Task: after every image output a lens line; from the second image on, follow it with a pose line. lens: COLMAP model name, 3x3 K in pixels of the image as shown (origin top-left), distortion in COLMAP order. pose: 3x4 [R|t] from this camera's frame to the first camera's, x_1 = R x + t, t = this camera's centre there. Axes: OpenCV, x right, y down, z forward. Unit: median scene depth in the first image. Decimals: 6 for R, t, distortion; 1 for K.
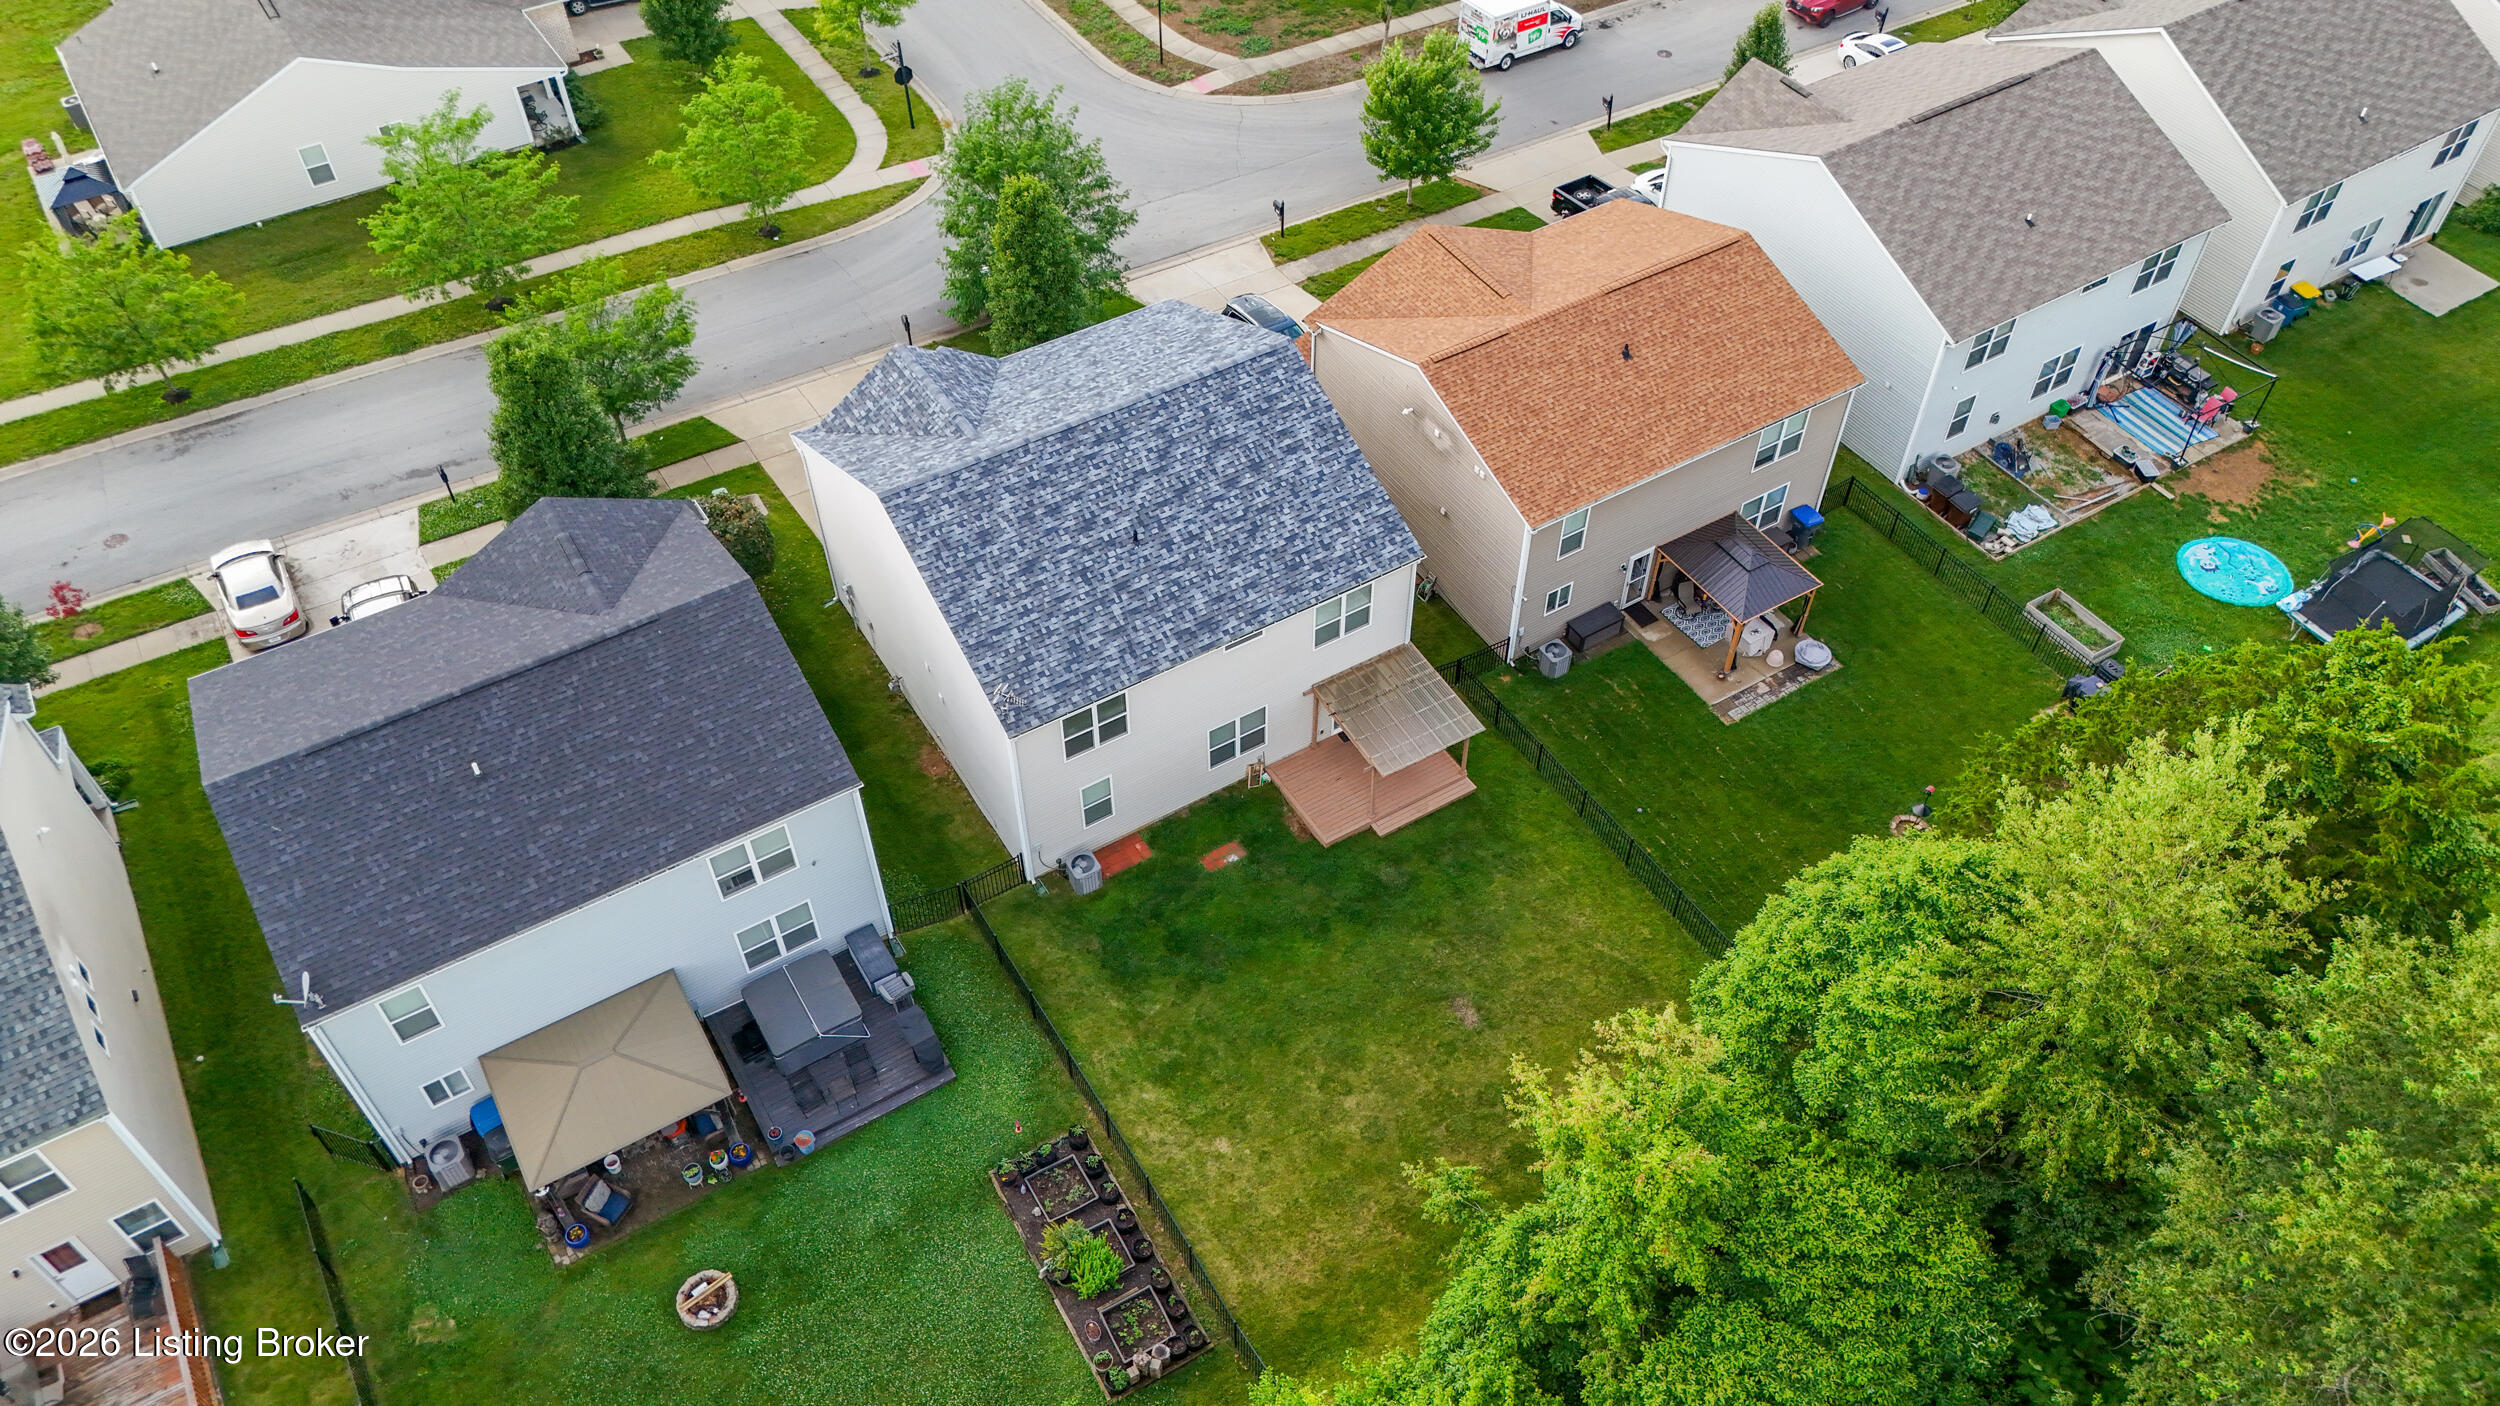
lens RADIAL K [[1842.5, 0, 1258.6], [0, 1842.5, 707.9], [0, 0, 1]] dist [0.048088, -0.000457]
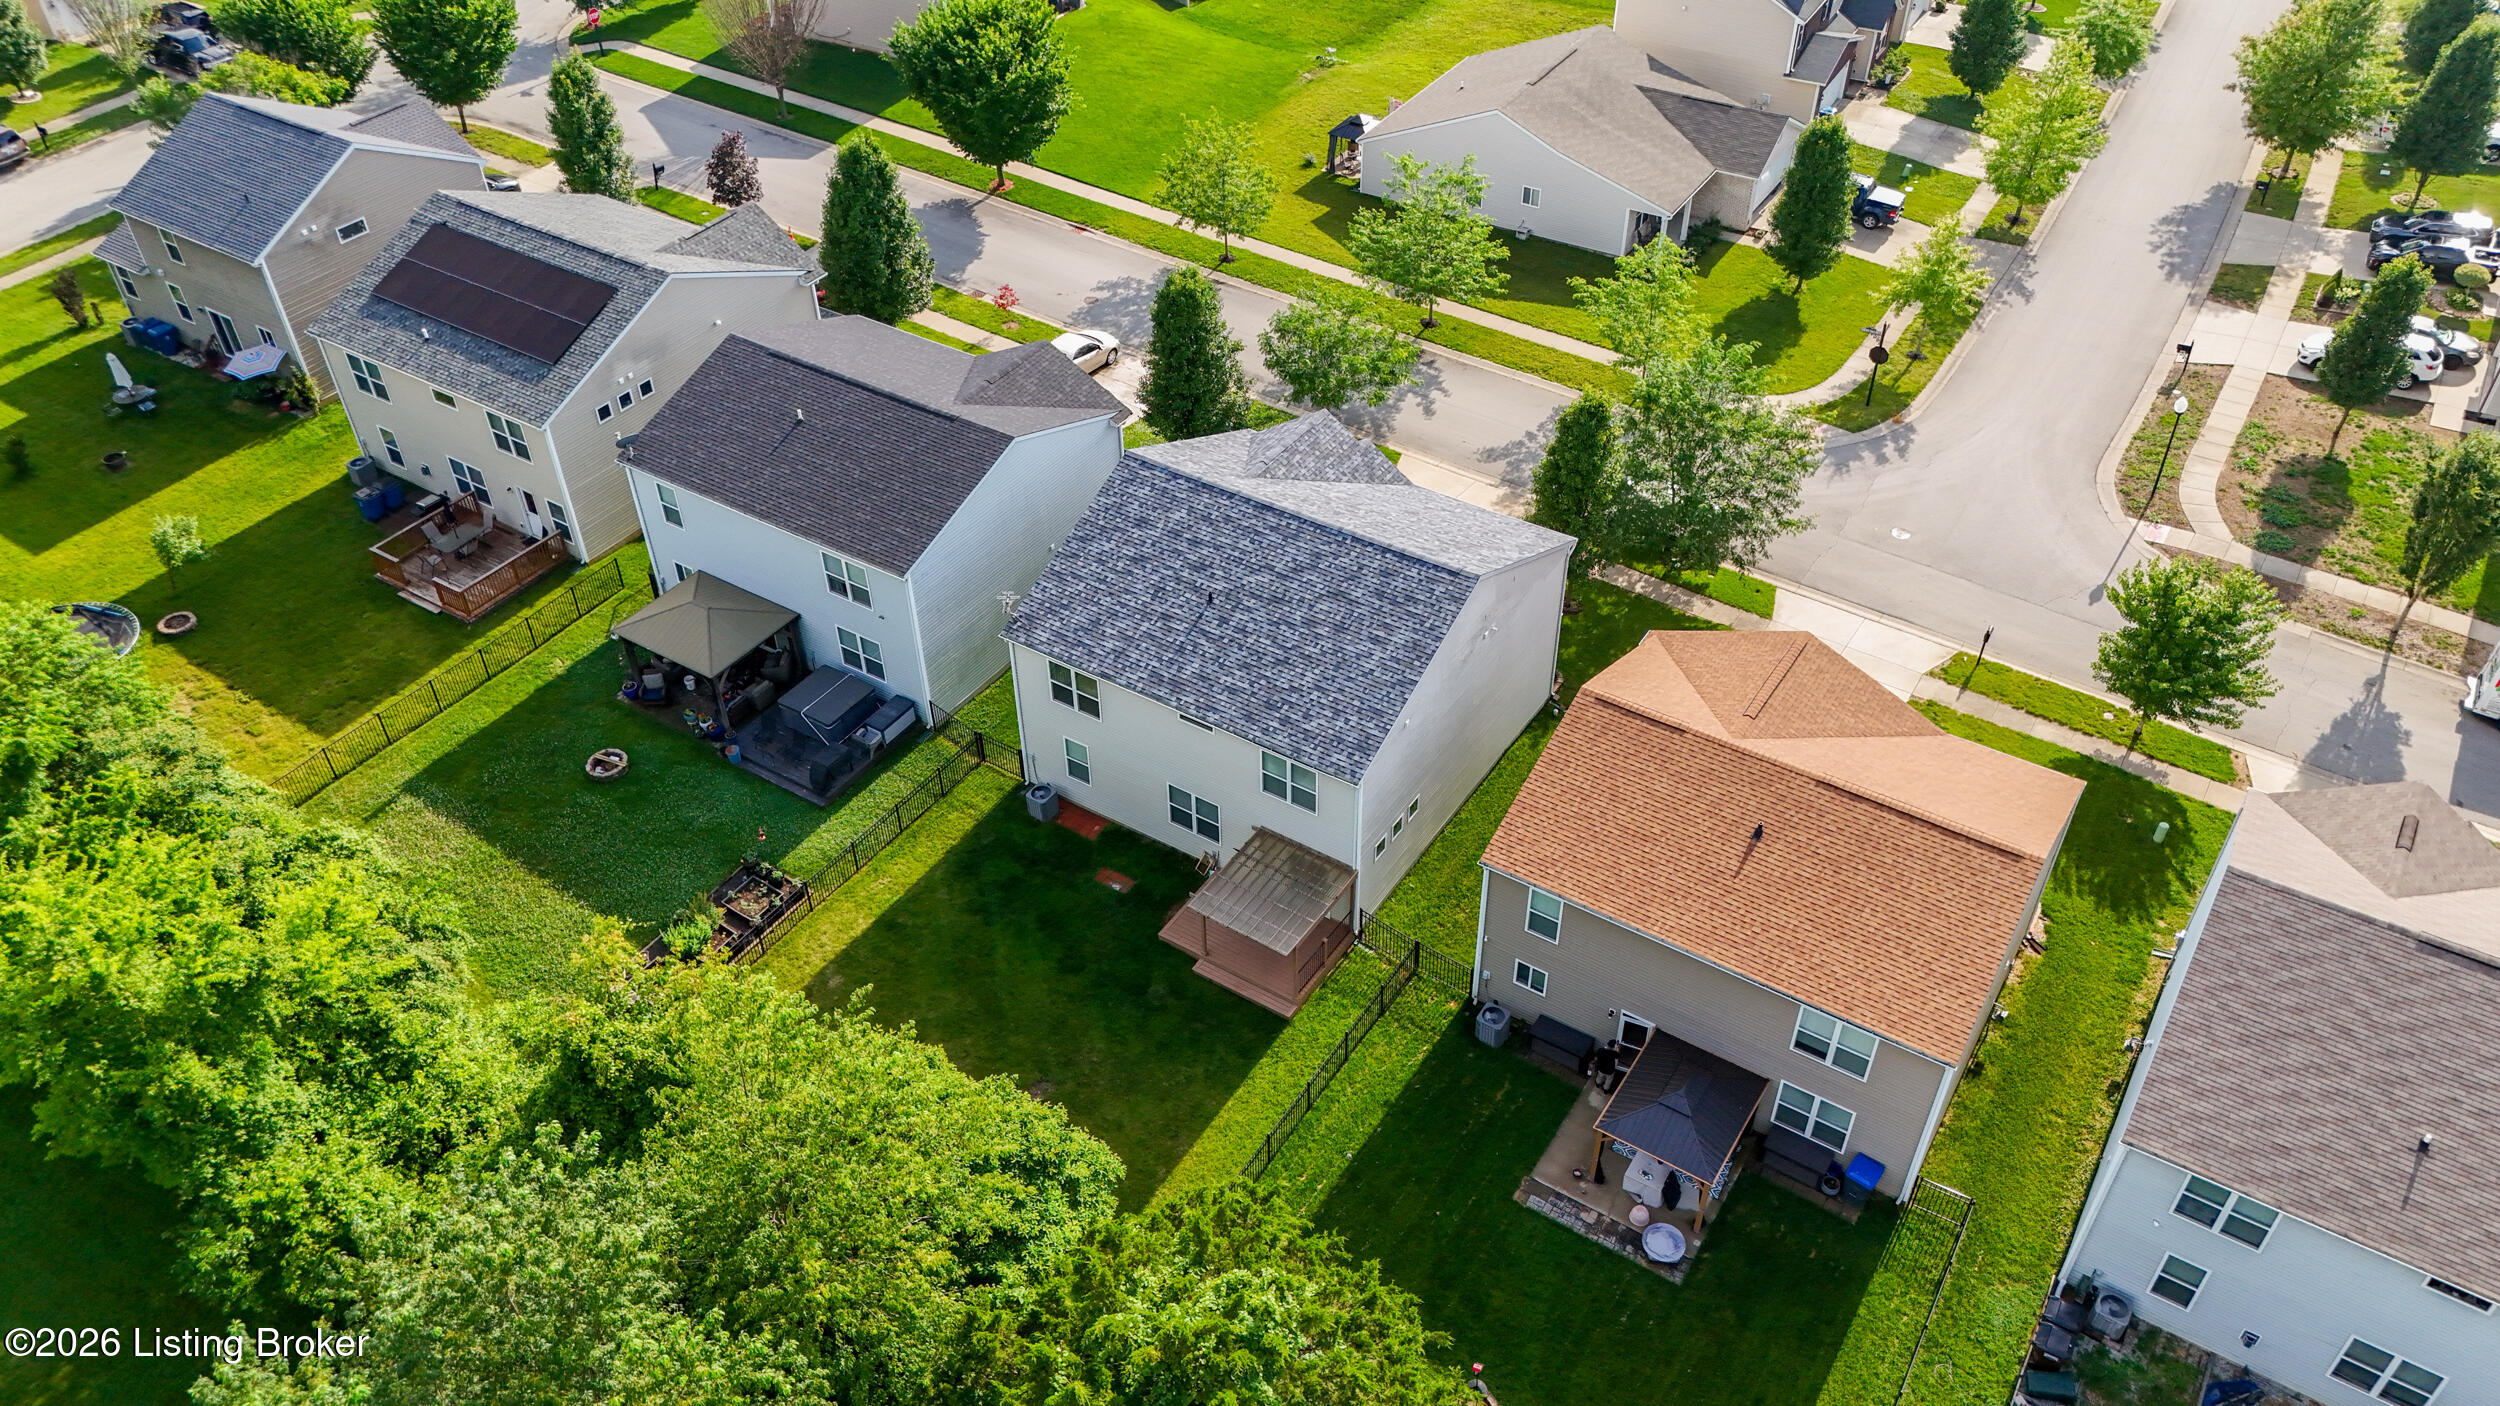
lens RADIAL K [[1842.5, 0, 1254.0], [0, 1842.5, 698.8], [0, 0, 1]] dist [0.048088, -0.000457]
pose [[0.427546, 0.579684, -0.693665, 0.659160], [-0.662440, 0.723038, 0.195931, -0.247697], [0.615124, 0.375742, 0.693138, 0.221830]]
